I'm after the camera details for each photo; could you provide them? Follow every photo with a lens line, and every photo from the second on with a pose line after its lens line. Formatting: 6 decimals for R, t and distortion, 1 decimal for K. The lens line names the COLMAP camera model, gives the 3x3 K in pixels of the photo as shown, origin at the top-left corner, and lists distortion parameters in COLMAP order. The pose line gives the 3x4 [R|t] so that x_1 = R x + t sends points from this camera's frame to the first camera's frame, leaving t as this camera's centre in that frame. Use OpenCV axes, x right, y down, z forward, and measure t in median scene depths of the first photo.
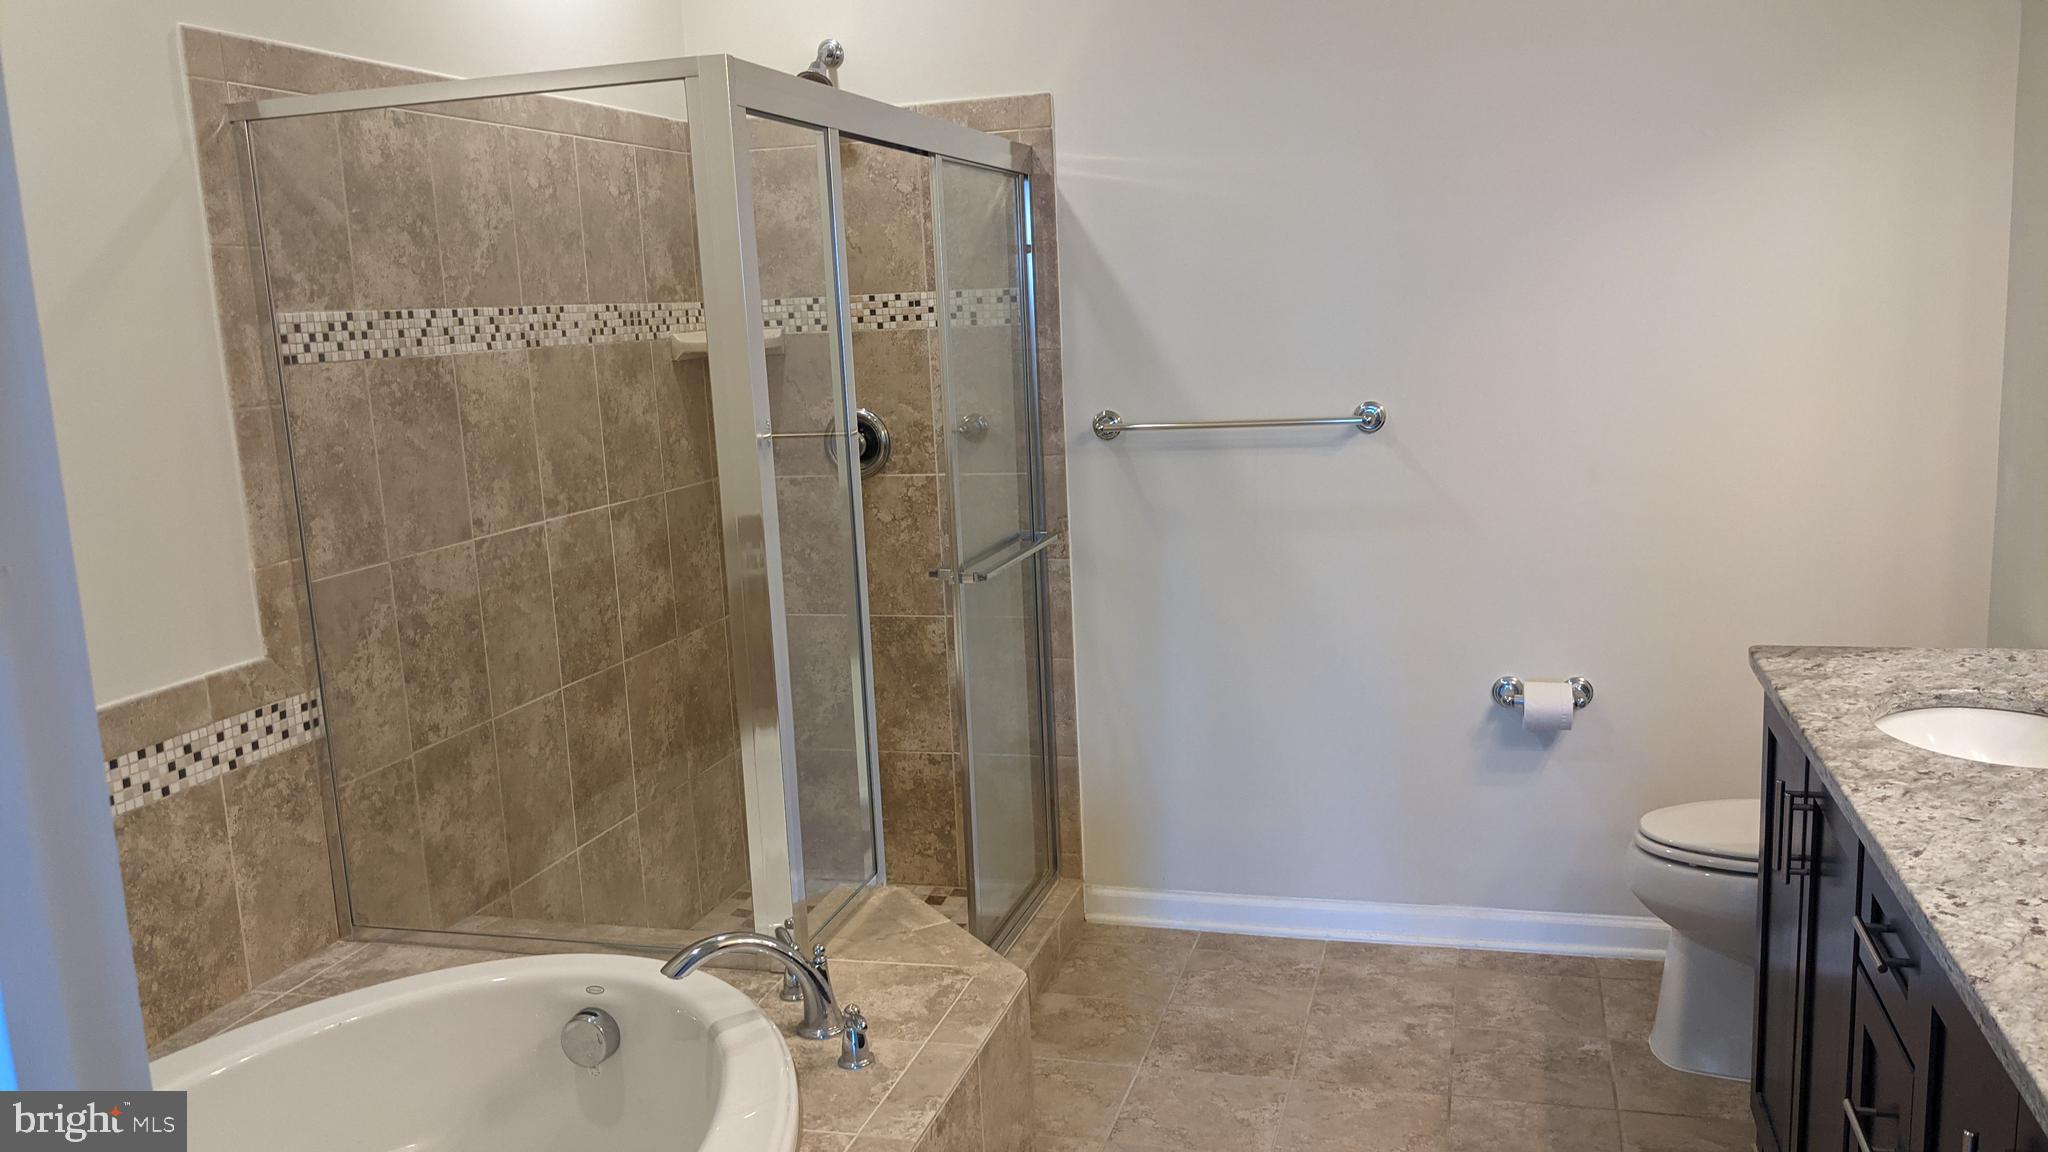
lens RADIAL K [[1619.5, 0, 1023.8], [0, 1619.5, 579.8], [0, 0, 1]] dist [0.056714, -0.095774]
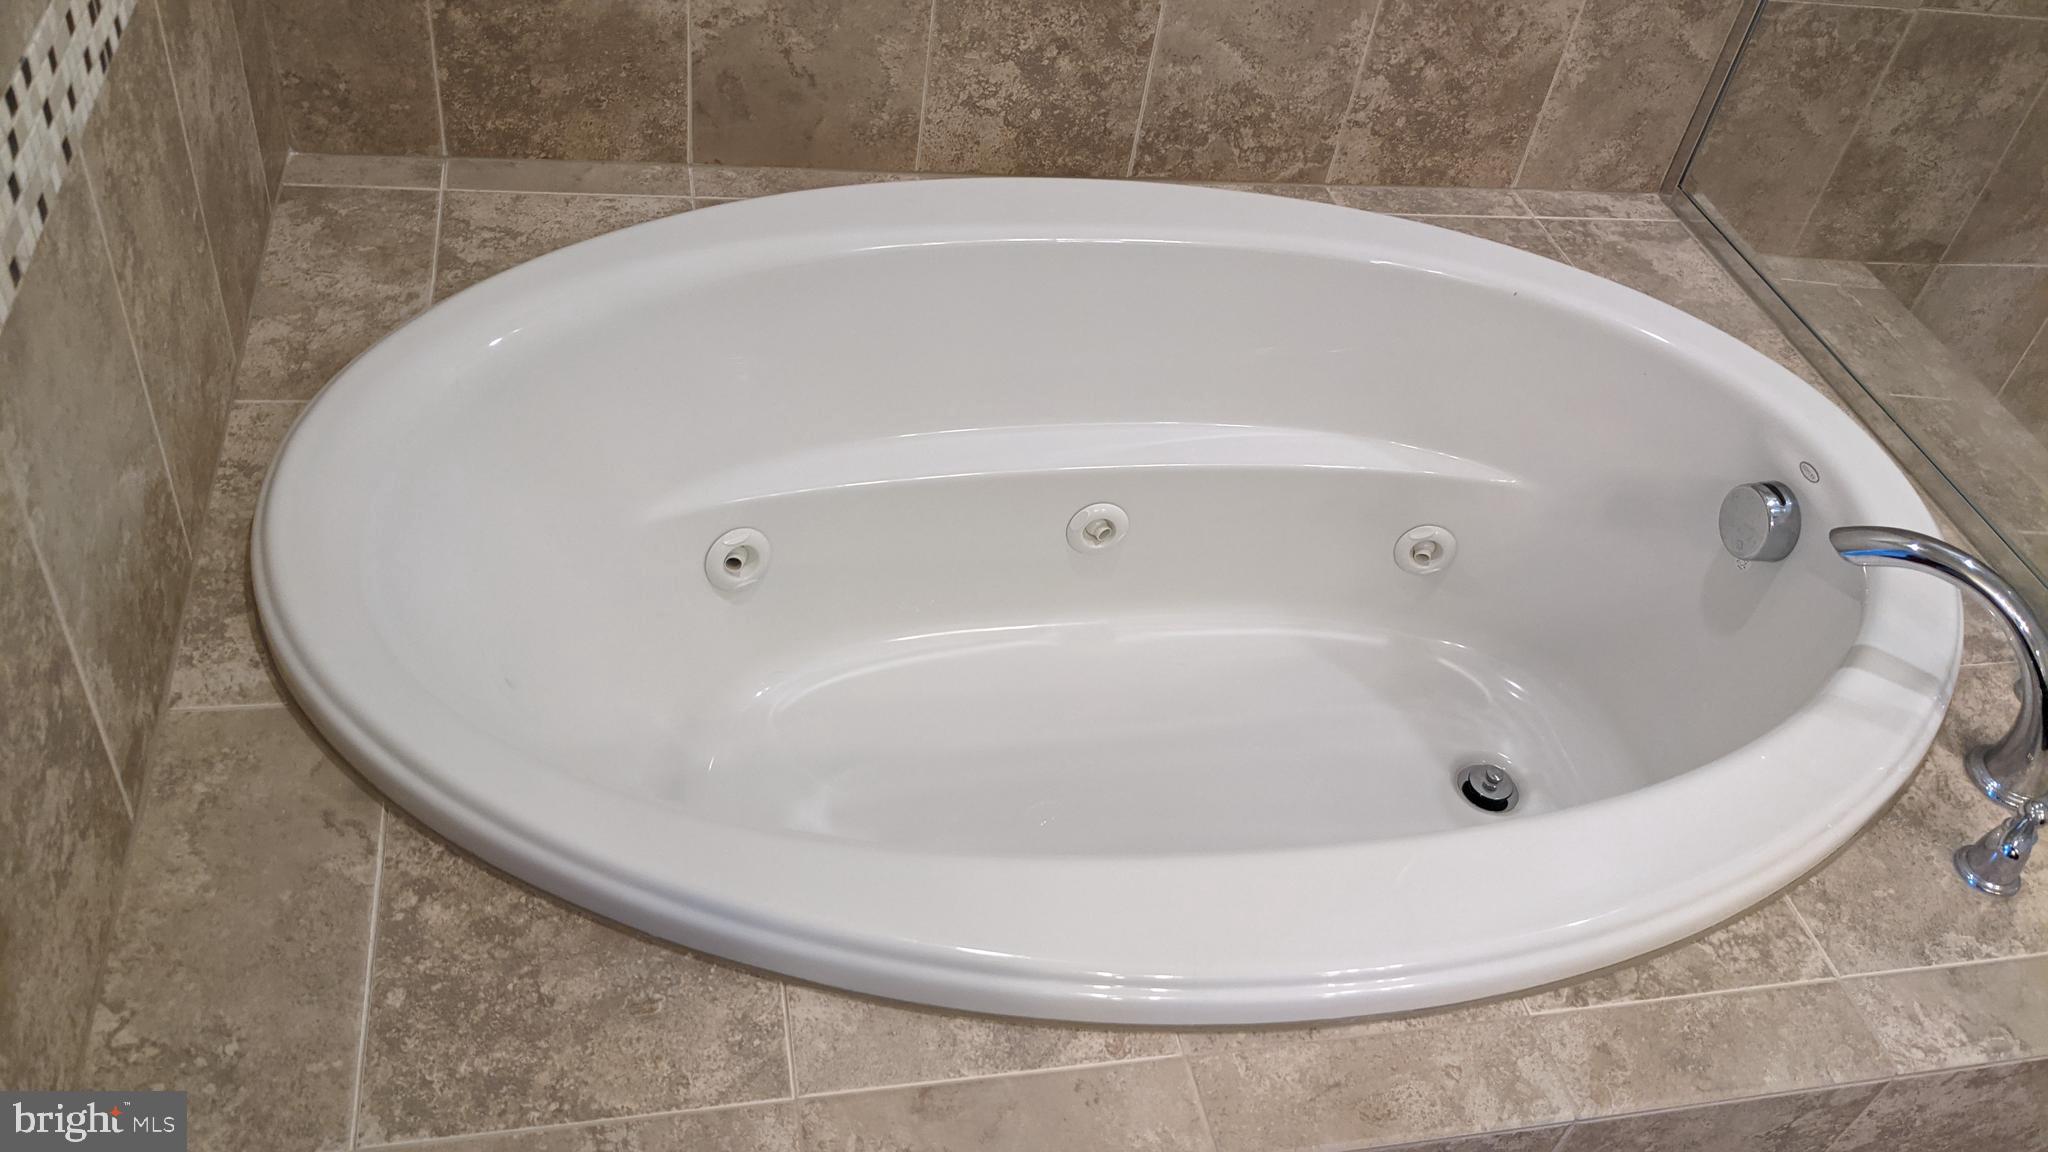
lens RADIAL K [[1619.5, 0, 1032.1], [0, 1619.5, 587.6], [0, 0, 1]] dist [0.056714, -0.095774]
pose [[0.454442, 0.682447, -0.572494, 0.004120], [-0.312944, 0.724038, 0.614683, -0.021188], [0.833996, -0.100179, 0.542601, 0.359828]]
